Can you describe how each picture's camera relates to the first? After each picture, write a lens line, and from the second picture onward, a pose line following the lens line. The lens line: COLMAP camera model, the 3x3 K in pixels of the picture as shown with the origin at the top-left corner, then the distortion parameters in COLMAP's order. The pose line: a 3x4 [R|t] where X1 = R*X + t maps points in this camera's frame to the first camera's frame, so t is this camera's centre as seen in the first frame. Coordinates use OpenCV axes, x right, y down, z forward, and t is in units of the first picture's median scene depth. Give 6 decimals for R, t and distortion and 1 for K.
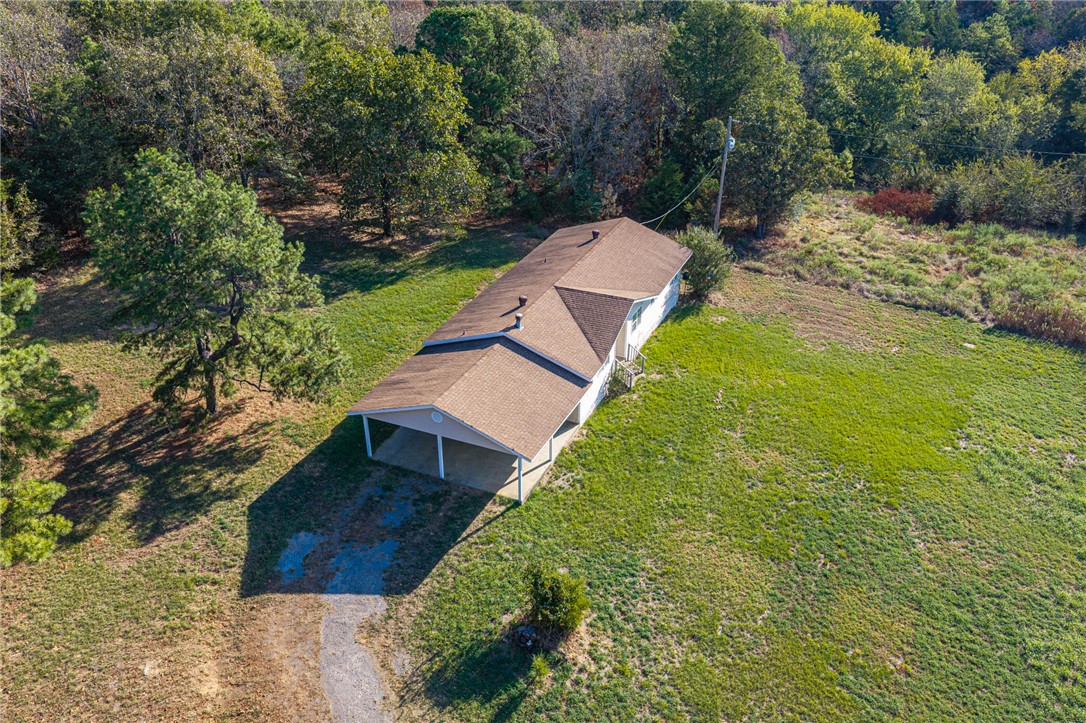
lens RADIAL K [[893.5, 0, 544.8], [0, 893.5, 360.9], [0, 0, 1]] dist [0.023621, -0.035951]
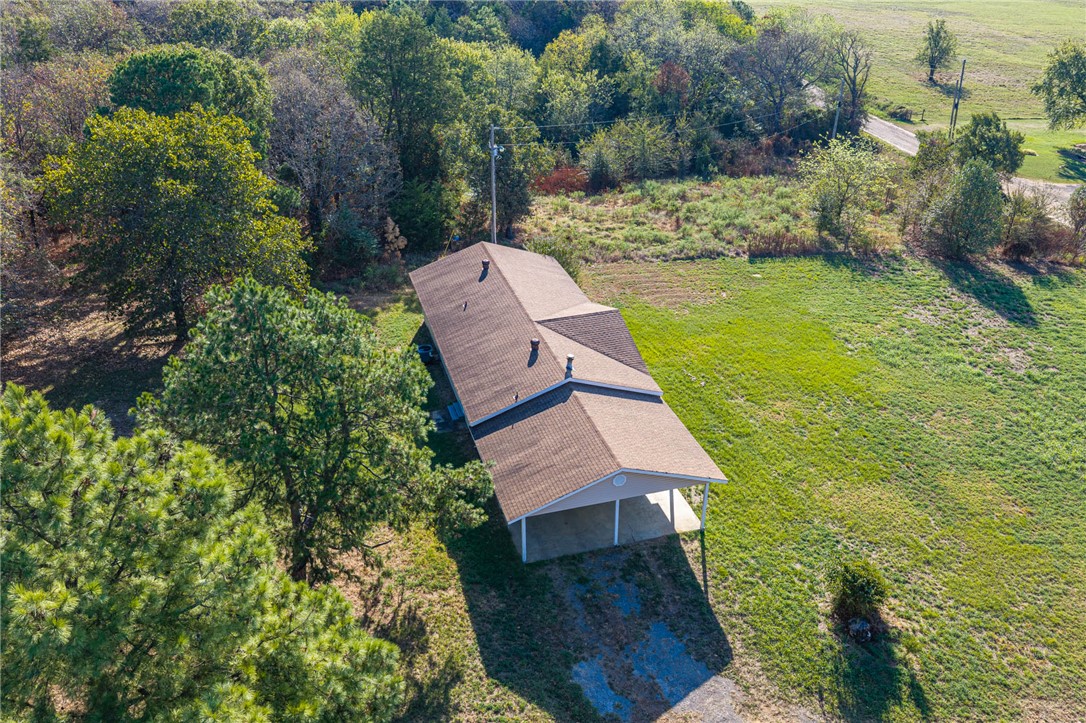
lens RADIAL K [[893.5, 0, 543.4], [0, 893.5, 361.2], [0, 0, 1]] dist [0.023621, -0.035951]
pose [[0.762030, -0.312488, 0.567152, -0.622534], [0.317439, 0.943665, 0.093425, -0.152287], [-0.564396, 0.108844, 0.818297, 0.271490]]
